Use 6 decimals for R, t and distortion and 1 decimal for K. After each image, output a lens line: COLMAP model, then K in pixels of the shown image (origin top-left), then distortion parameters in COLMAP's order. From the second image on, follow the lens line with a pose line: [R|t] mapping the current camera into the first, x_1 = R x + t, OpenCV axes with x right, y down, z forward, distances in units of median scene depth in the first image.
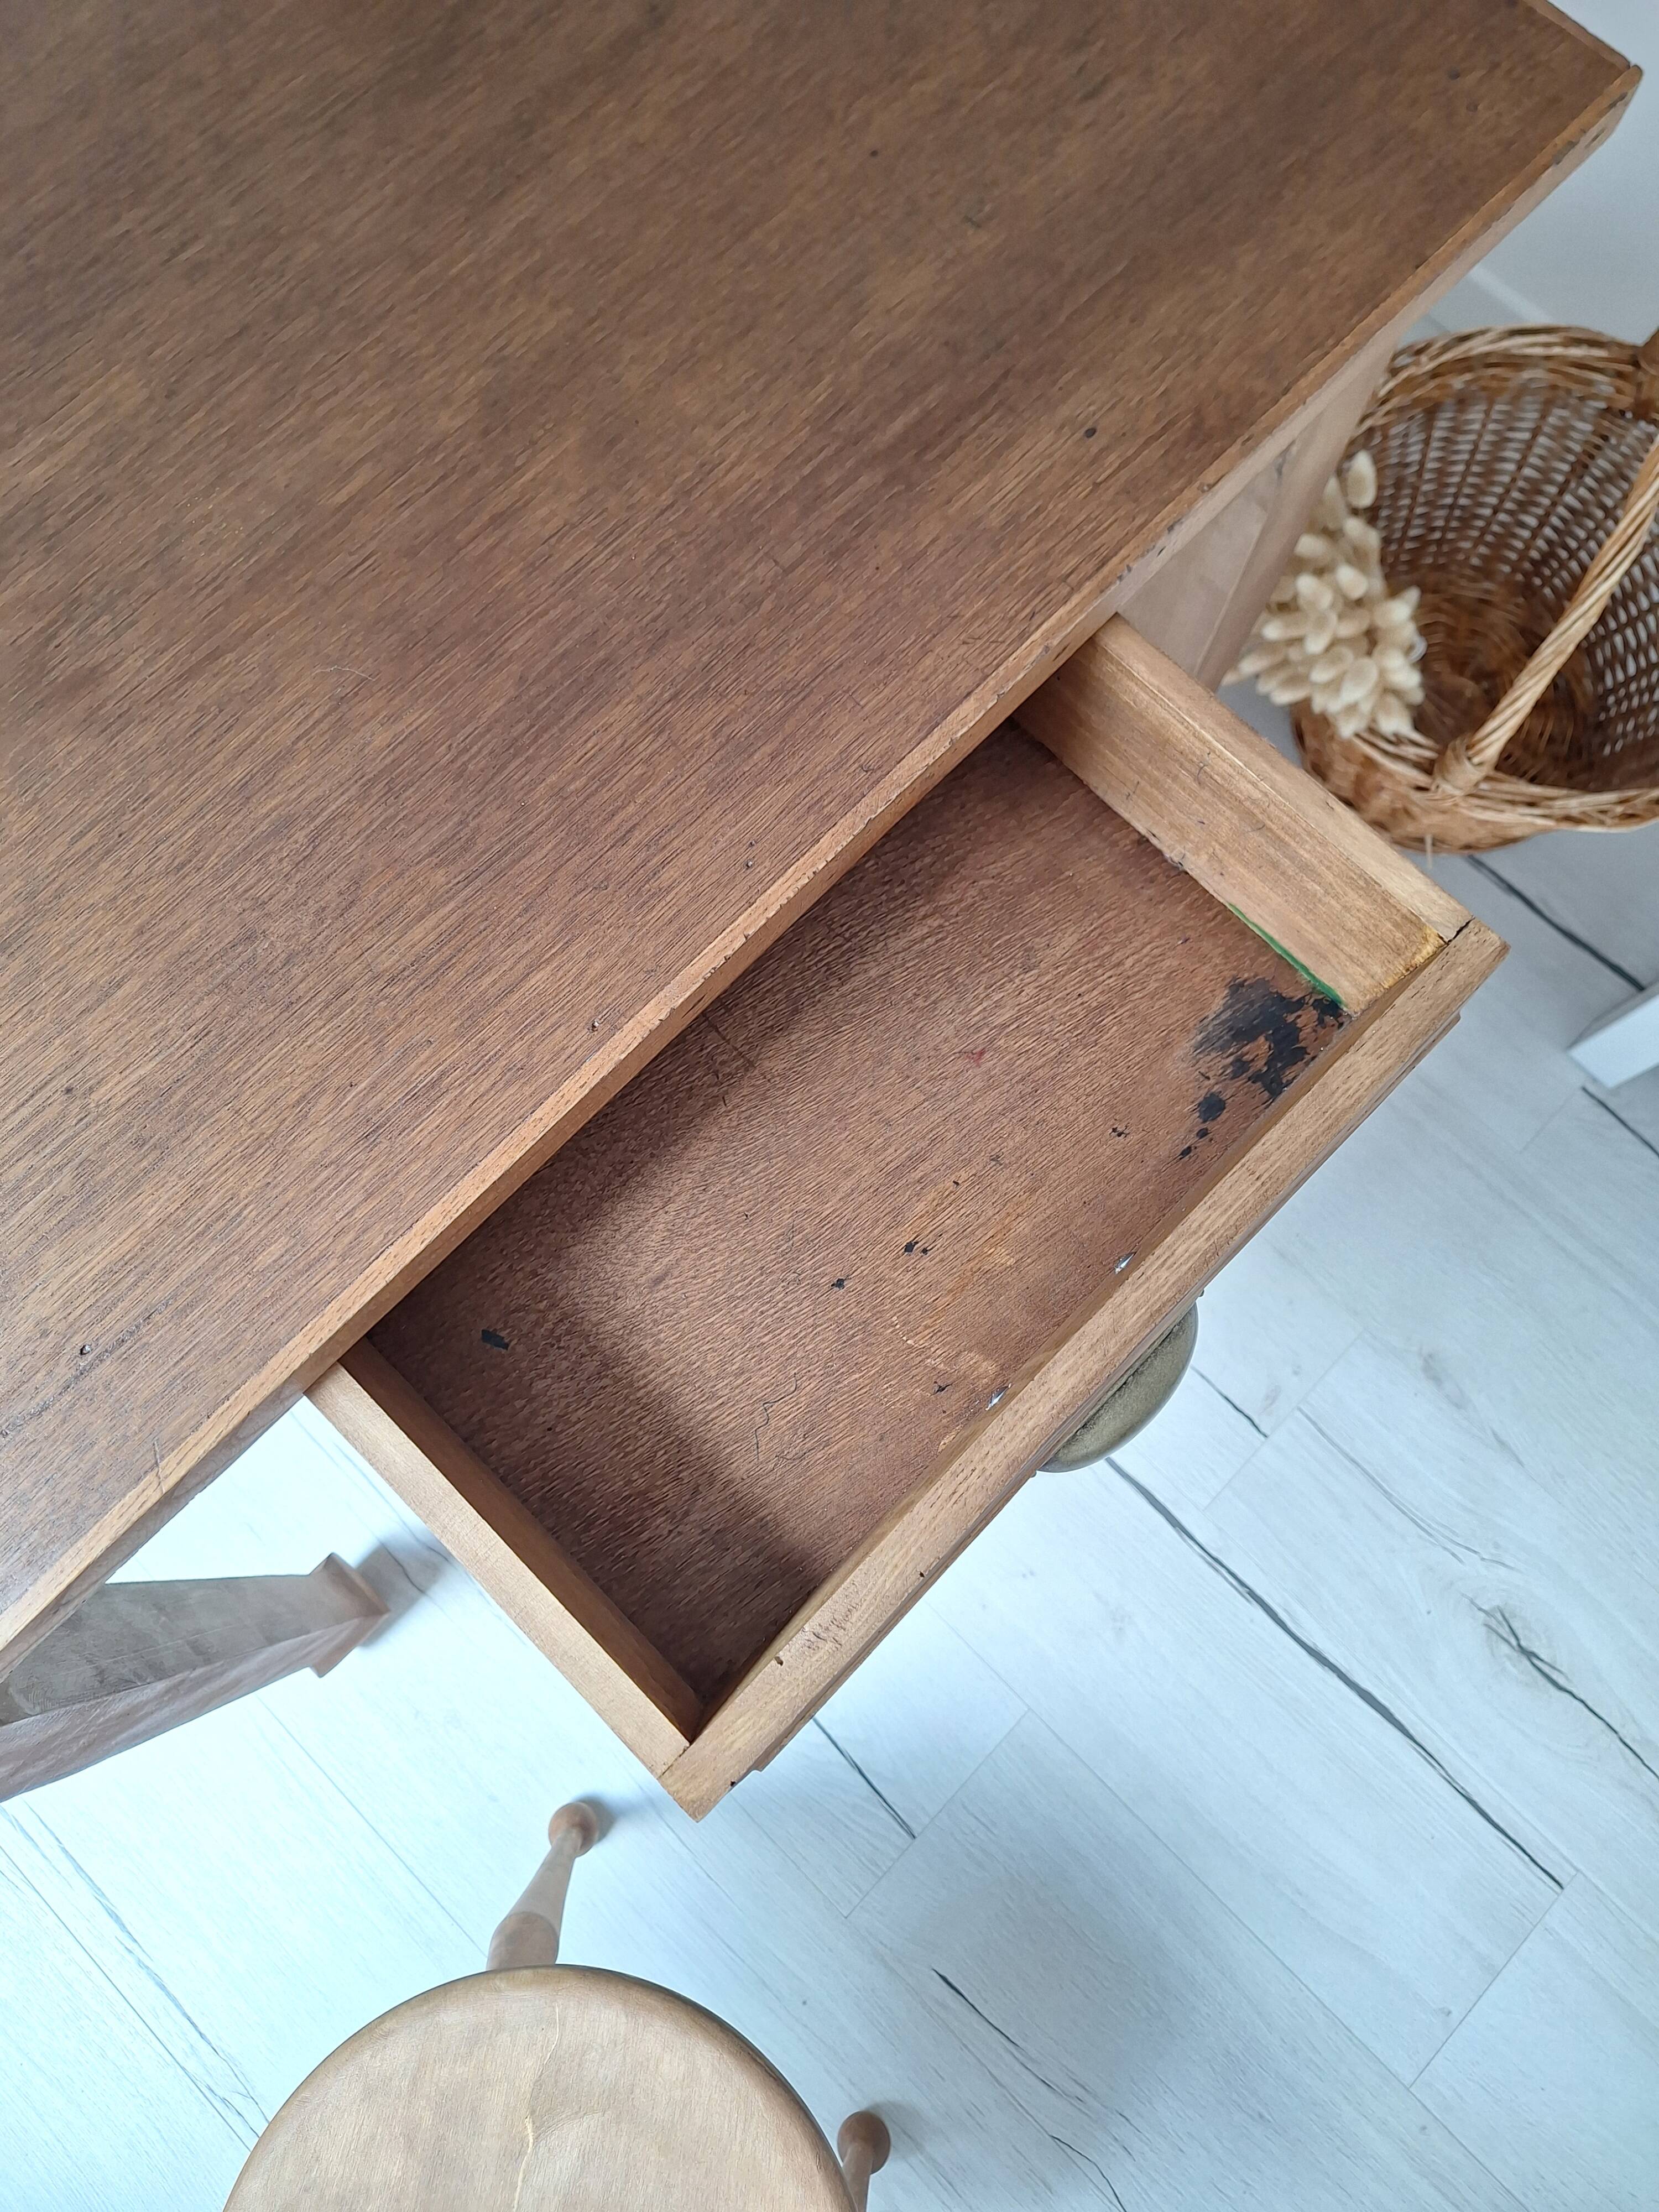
lens RADIAL K [[1554.0, 0, 833.1], [0, 1554.0, 1103.4], [0, 0, 1]] dist [0.105611, -0.159909]
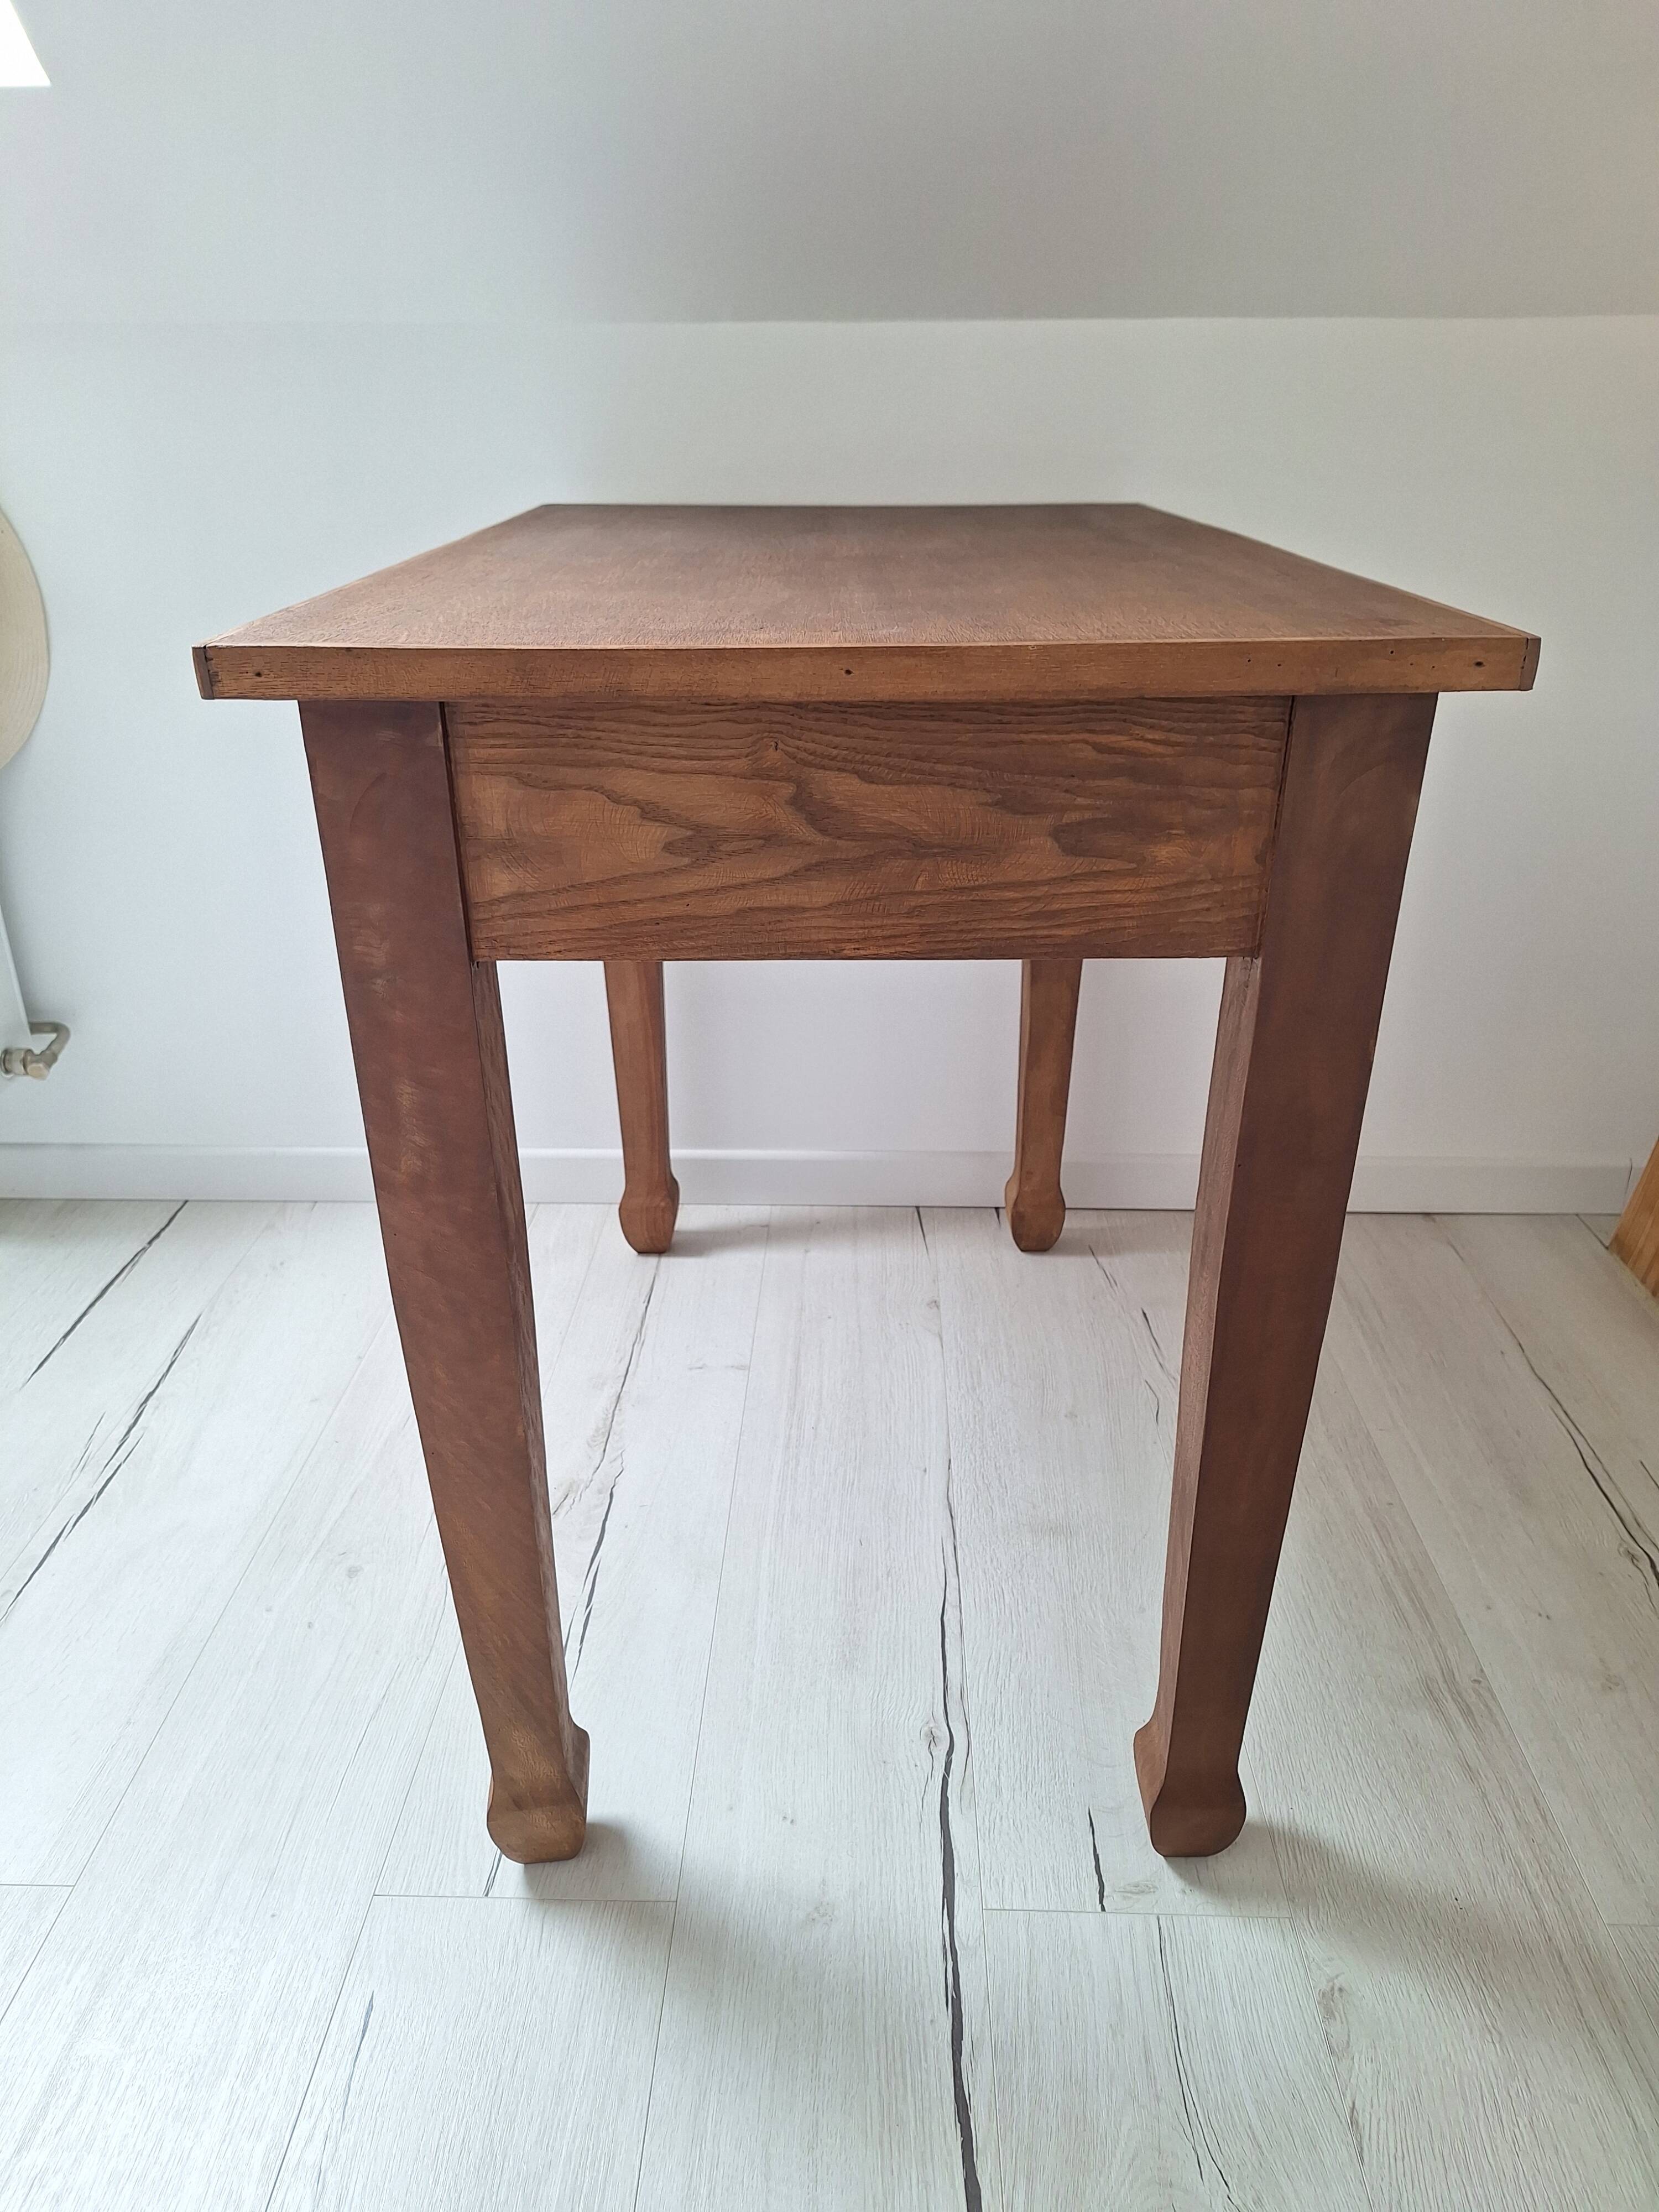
lens RADIAL K [[1533.0, 0, 830.9], [0, 1533.0, 1121.4], [0, 0, 1]] dist [0.113758, -0.132904]
pose [[0.678905, 0.305379, -0.667707, 1.380634], [-0.709627, 0.506333, -0.489955, 1.163260], [0.188460, 0.806456, 0.560457, 0.407216]]
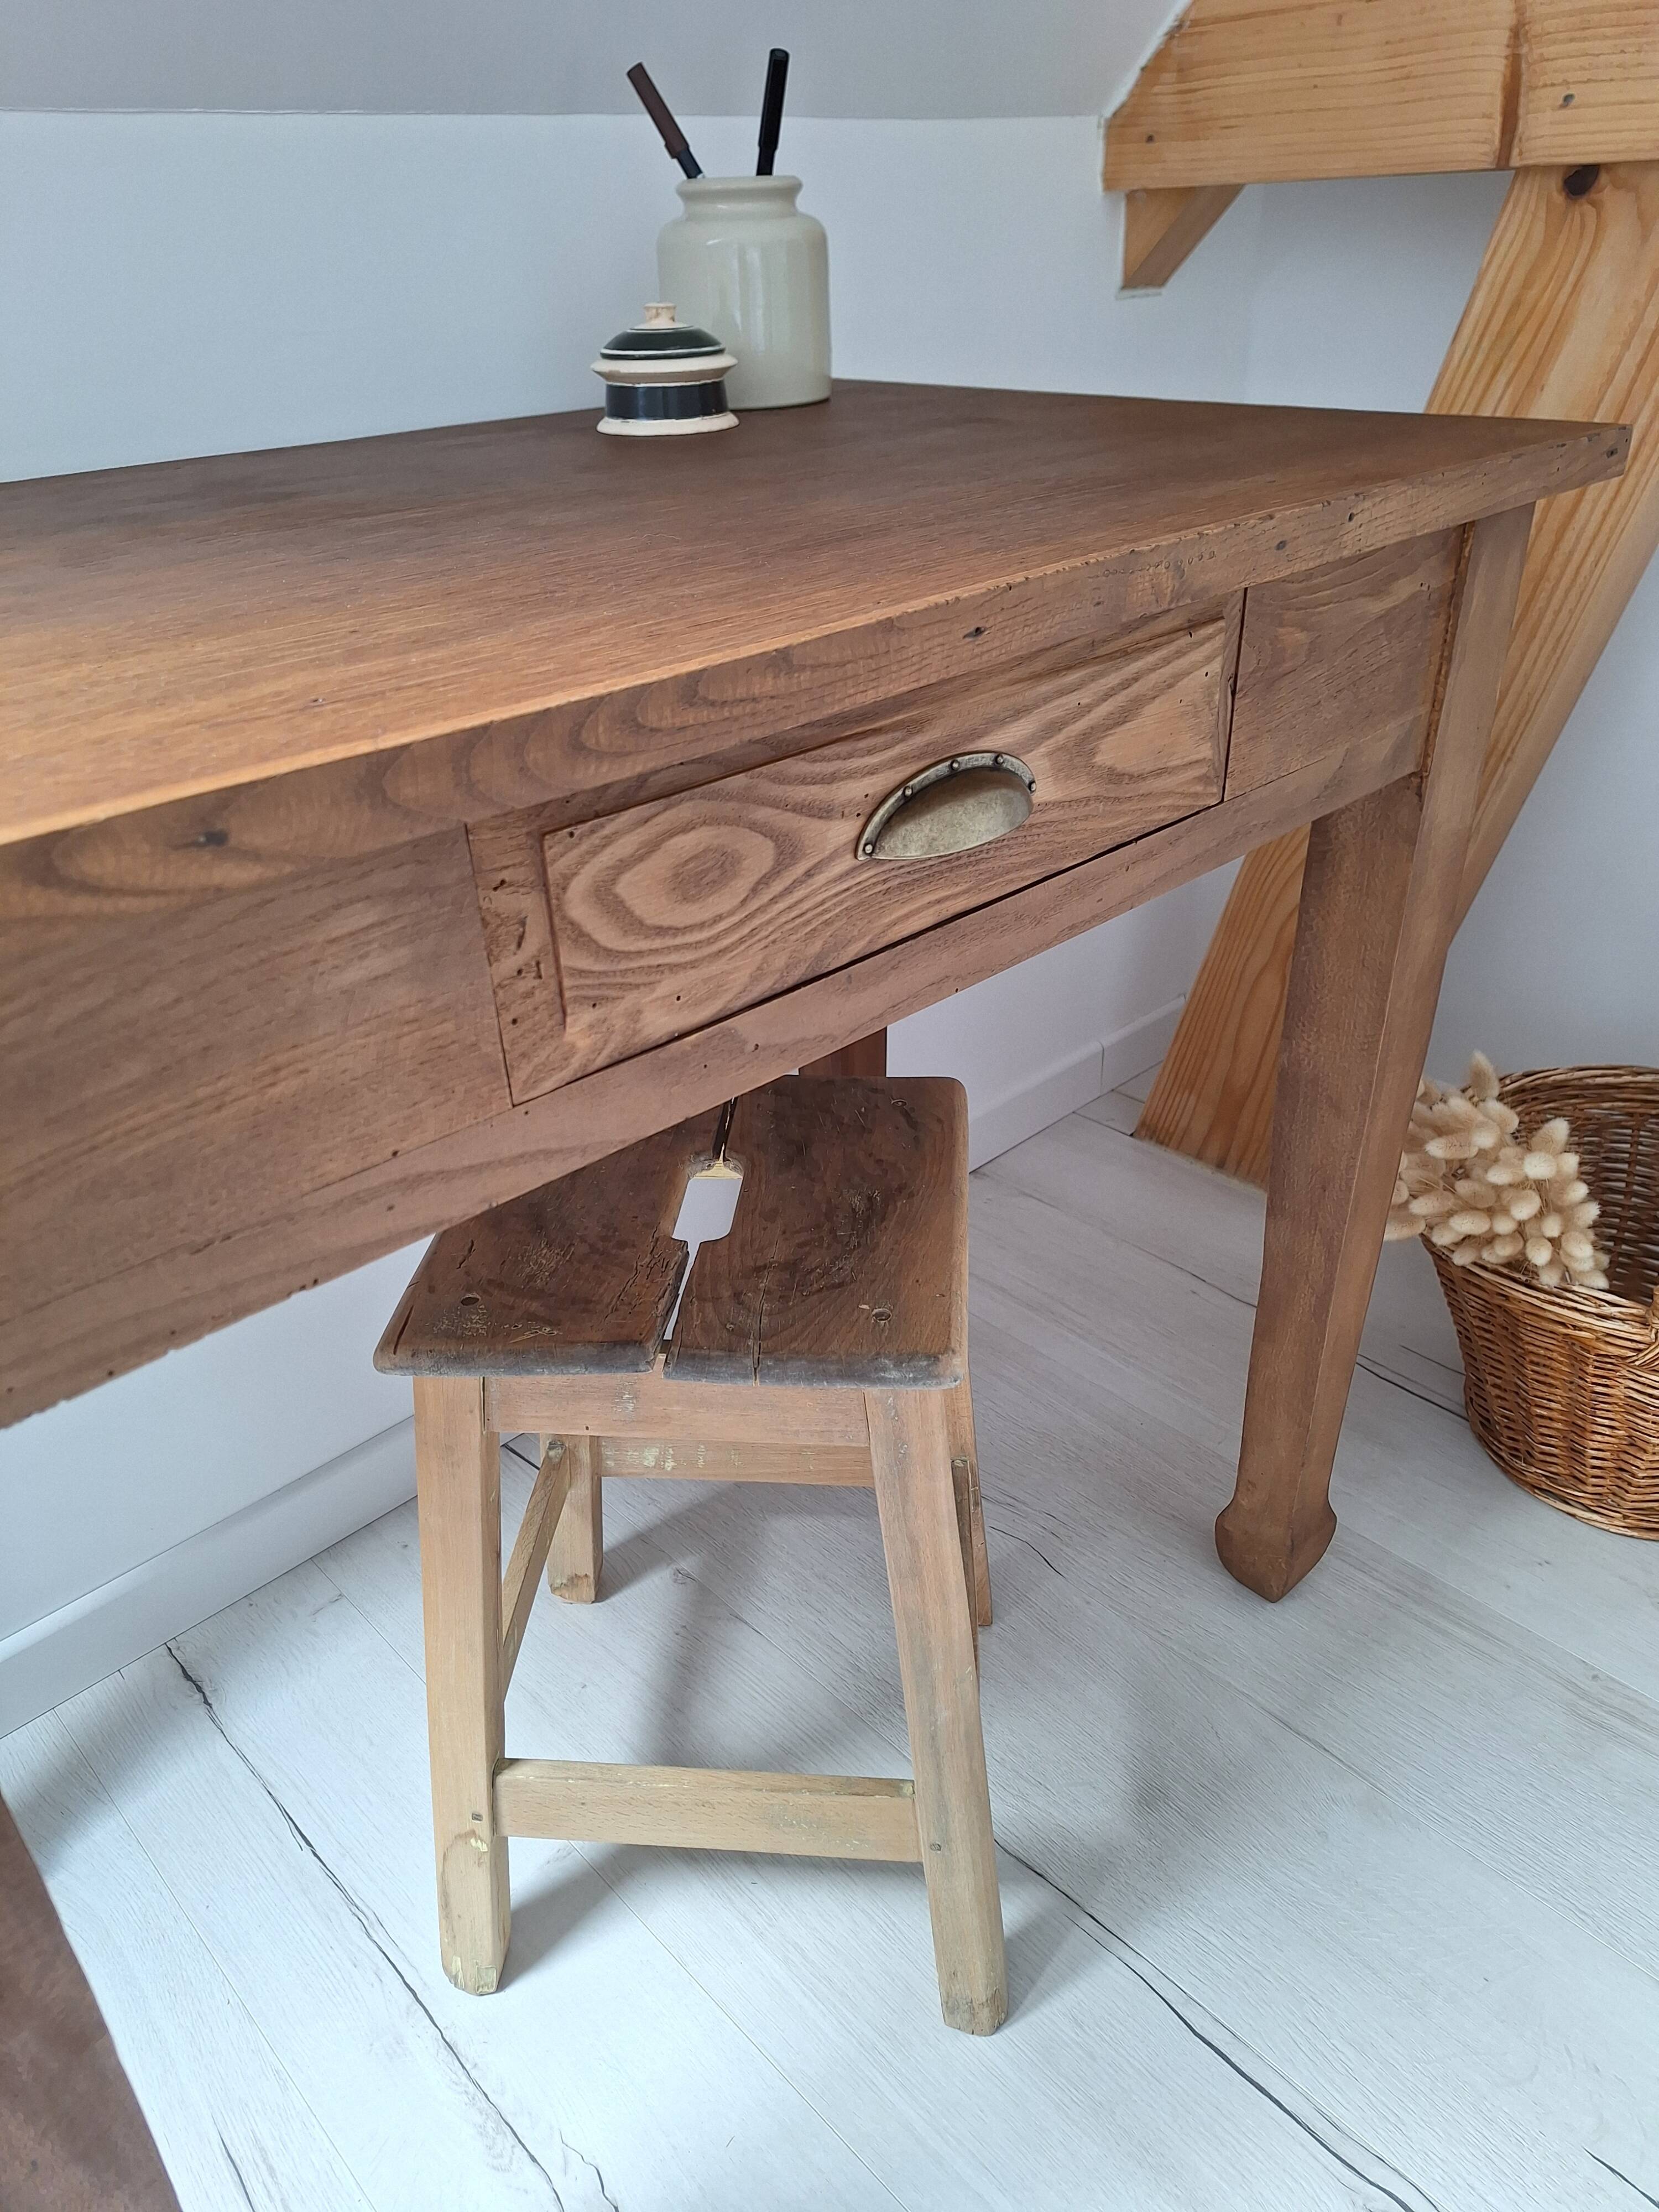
lens RADIAL K [[1533.5, 0, 818.6], [0, 1533.5, 1131.8], [0, 0, 1]] dist [0.091515, -0.088144]
pose [[0.998429, -0.015056, -0.053980, -0.128509], [-0.027586, 0.706400, -0.707275, 0.790438], [0.048780, 0.707653, 0.704874, 0.484216]]
